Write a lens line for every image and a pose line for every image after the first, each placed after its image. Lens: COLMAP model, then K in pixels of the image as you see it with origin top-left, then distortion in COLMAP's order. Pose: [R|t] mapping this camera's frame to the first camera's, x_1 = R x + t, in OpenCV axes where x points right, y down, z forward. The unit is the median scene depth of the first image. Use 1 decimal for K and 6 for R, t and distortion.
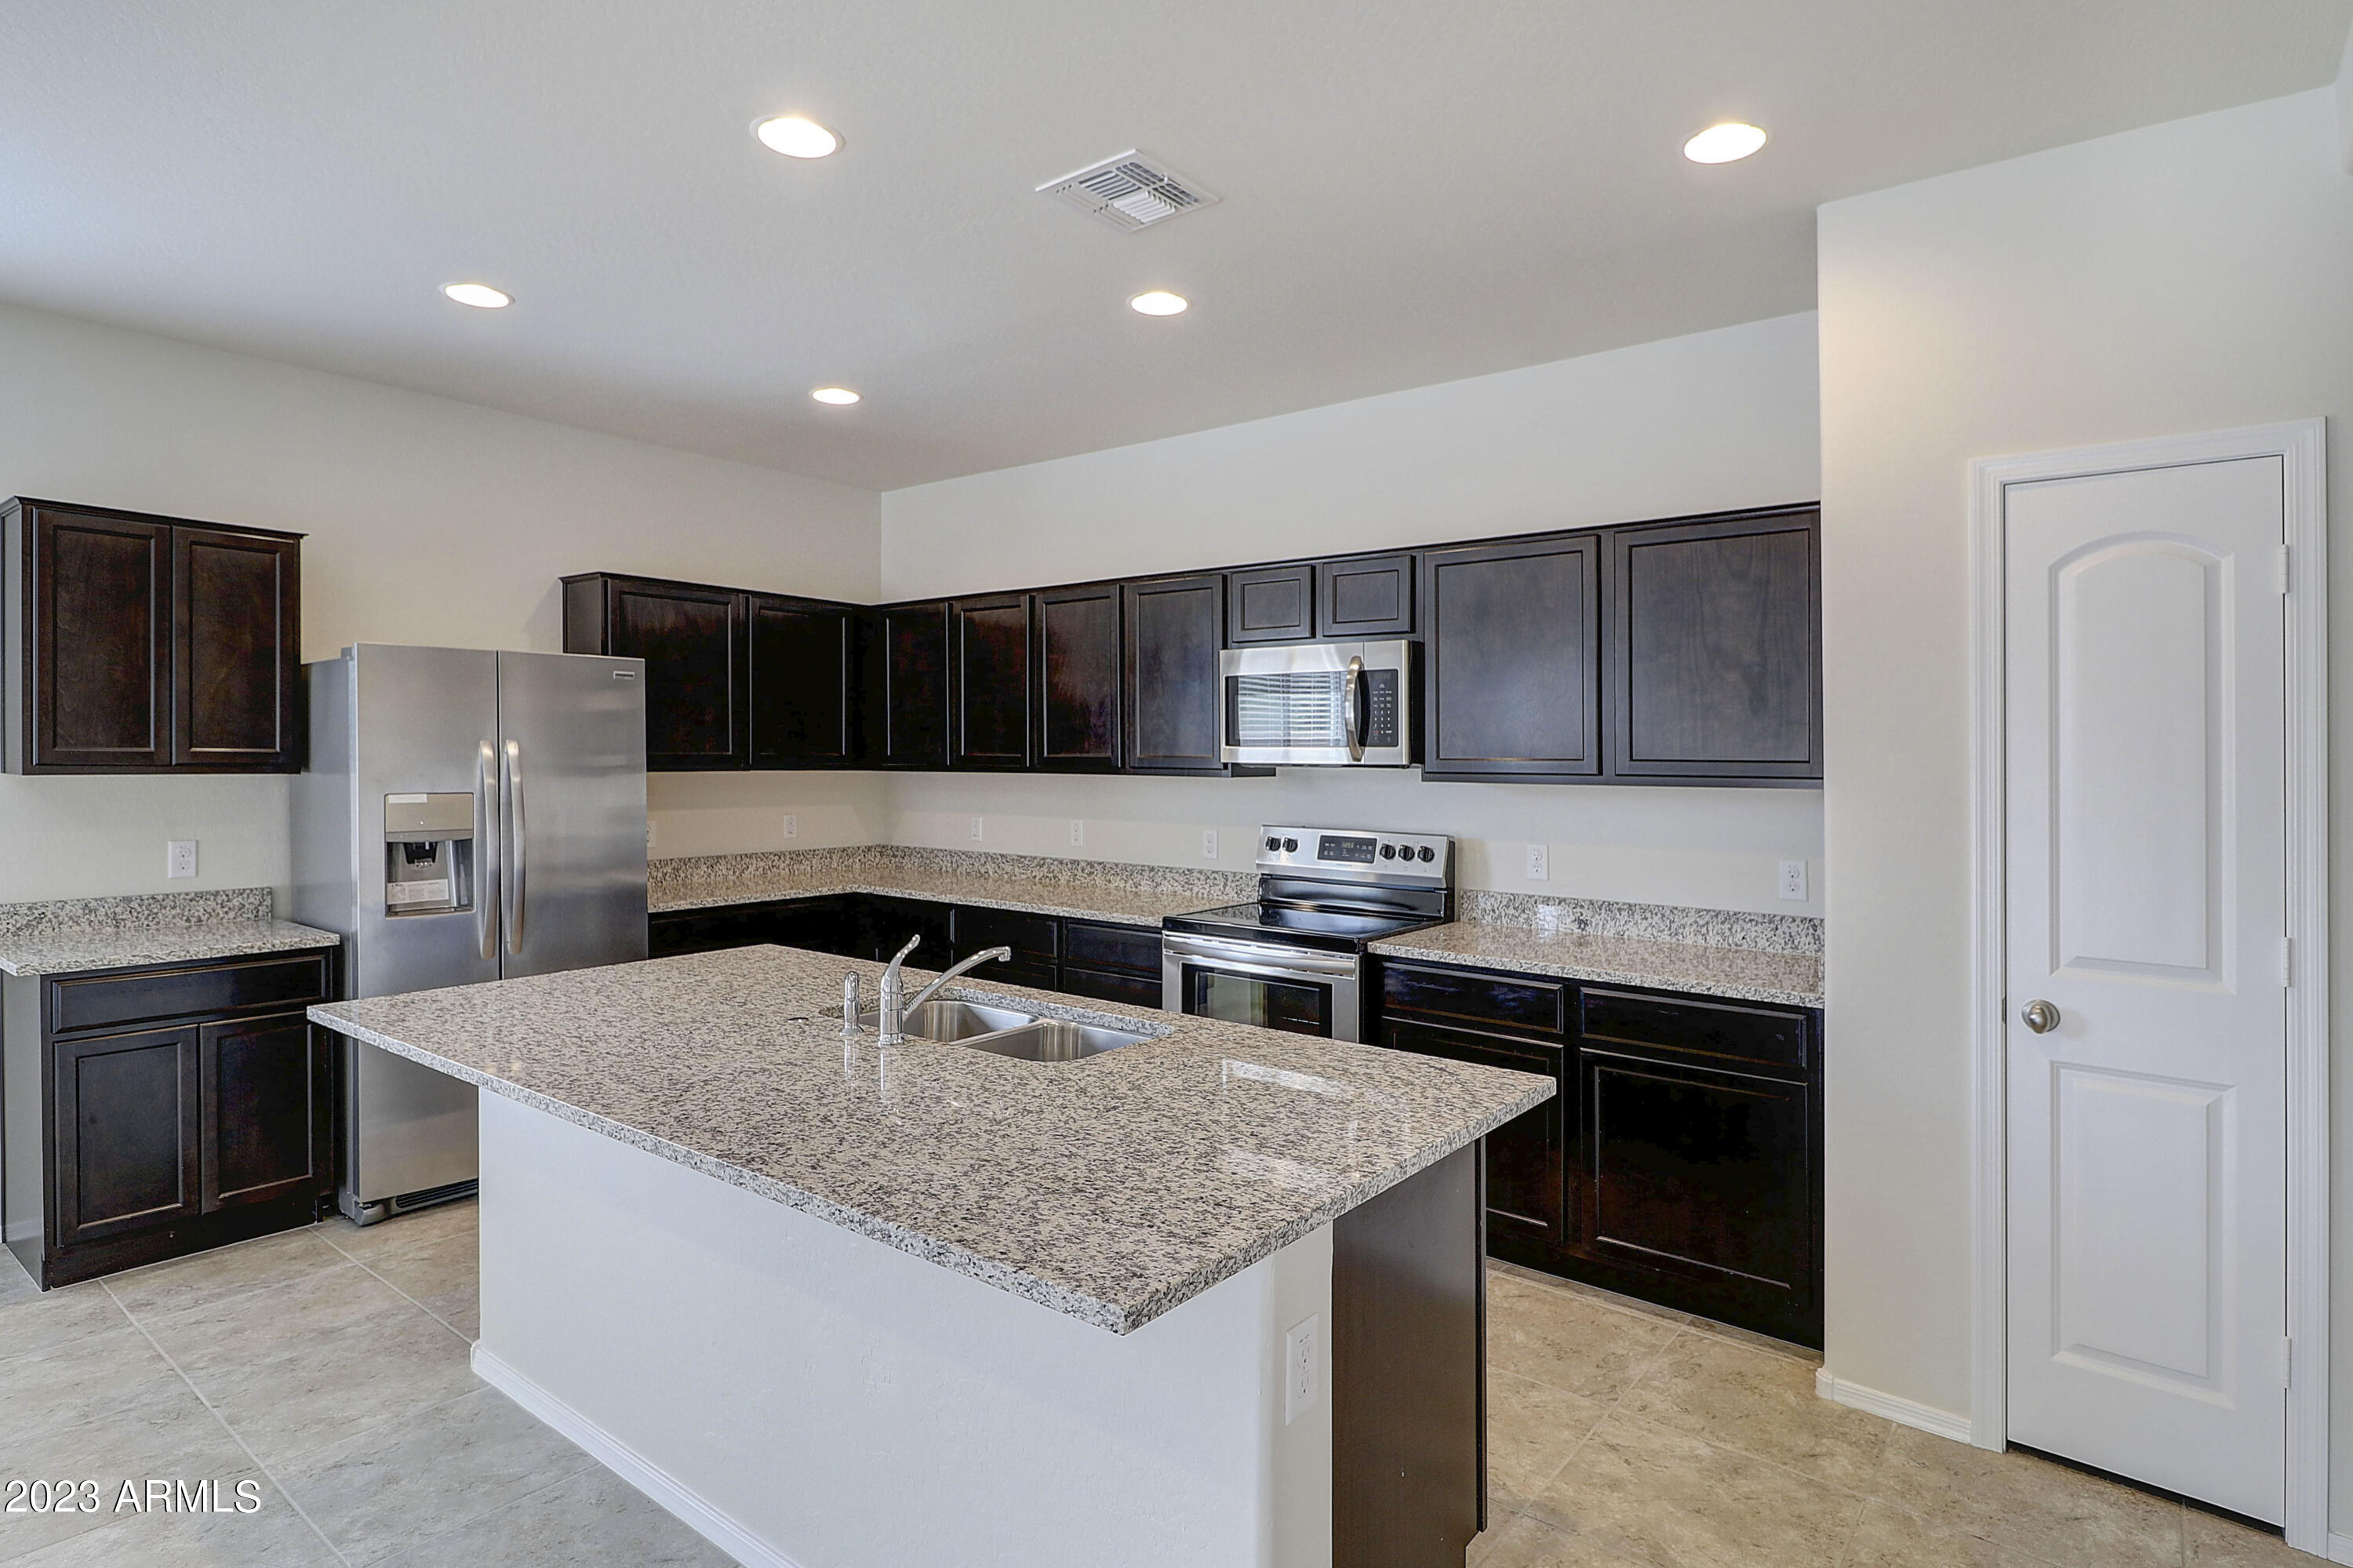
lens RADIAL K [[1266.2, 0, 1208.7], [0, 1266.2, 794.1], [0, 0, 1]] dist [0.000468, -0.005572]
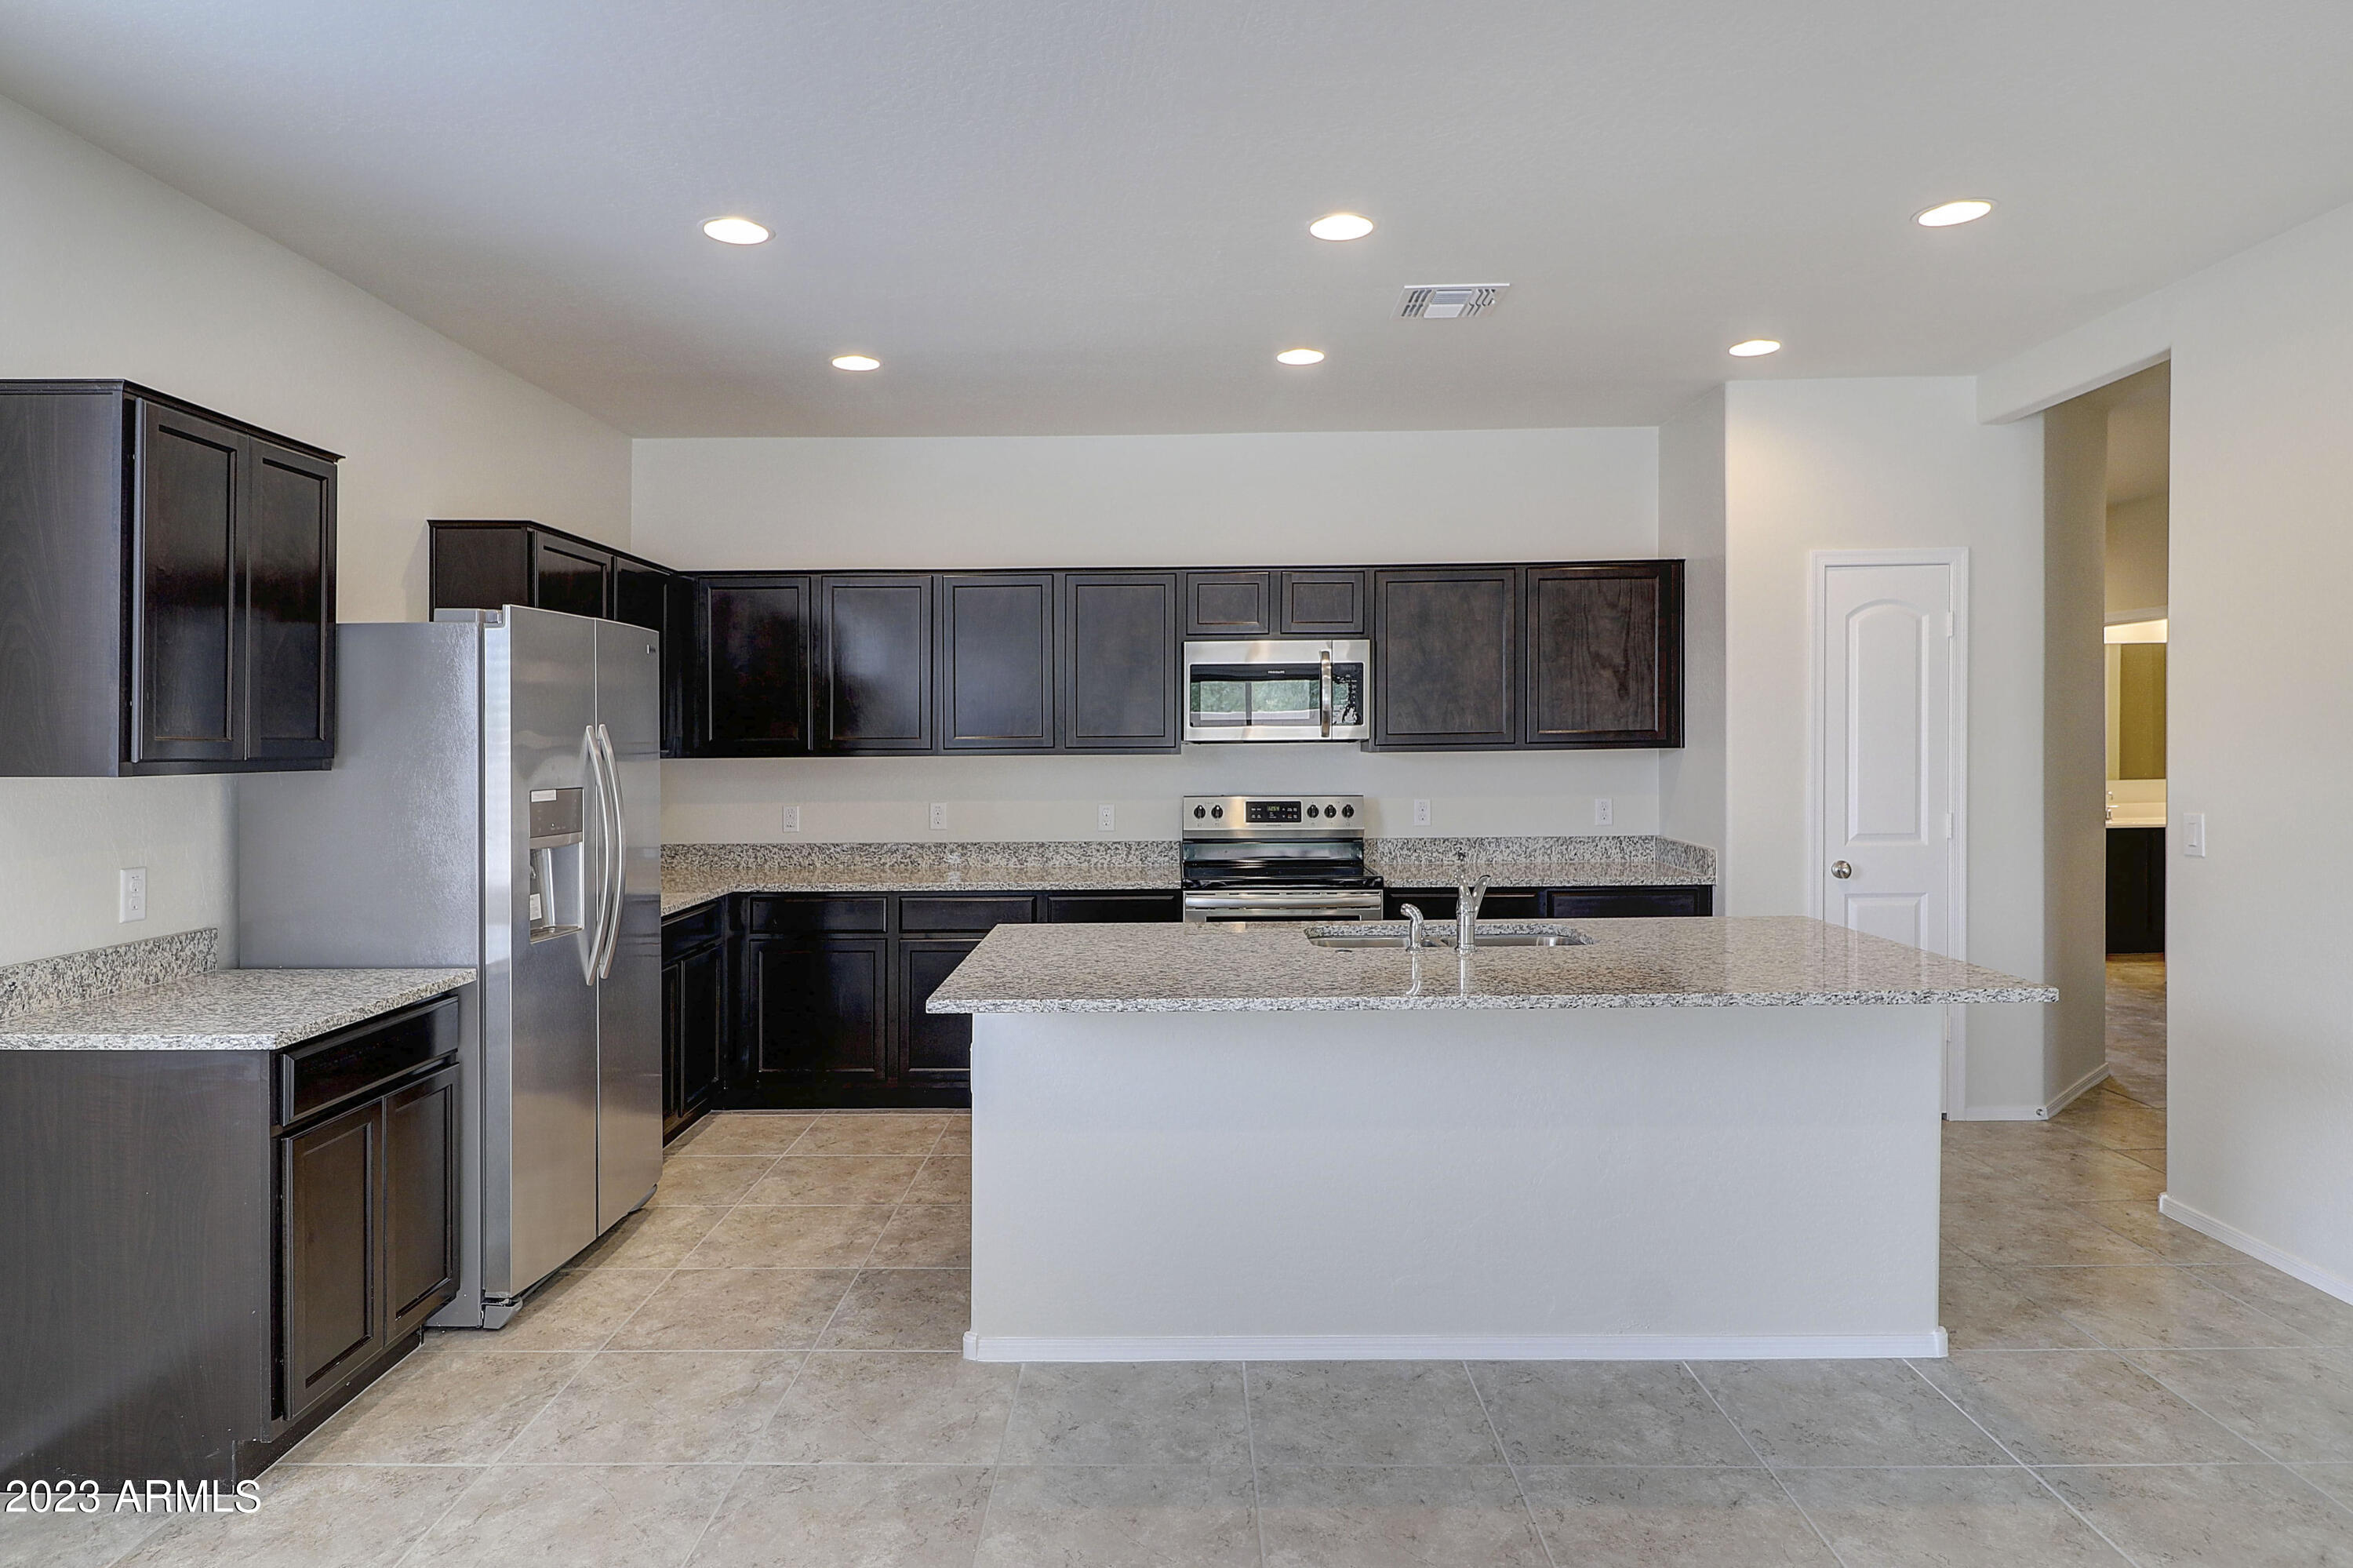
lens RADIAL K [[1355.3, 0, 1172.2], [0, 1355.3, 778.1], [0, 0, 1]] dist [-0.003258, -0.001946]
pose [[0.791534, -0.030041, 0.610387, -0.820690], [0.035359, 0.999369, 0.003332, 0.004733], [-0.610102, 0.018945, 0.792096, 0.052878]]
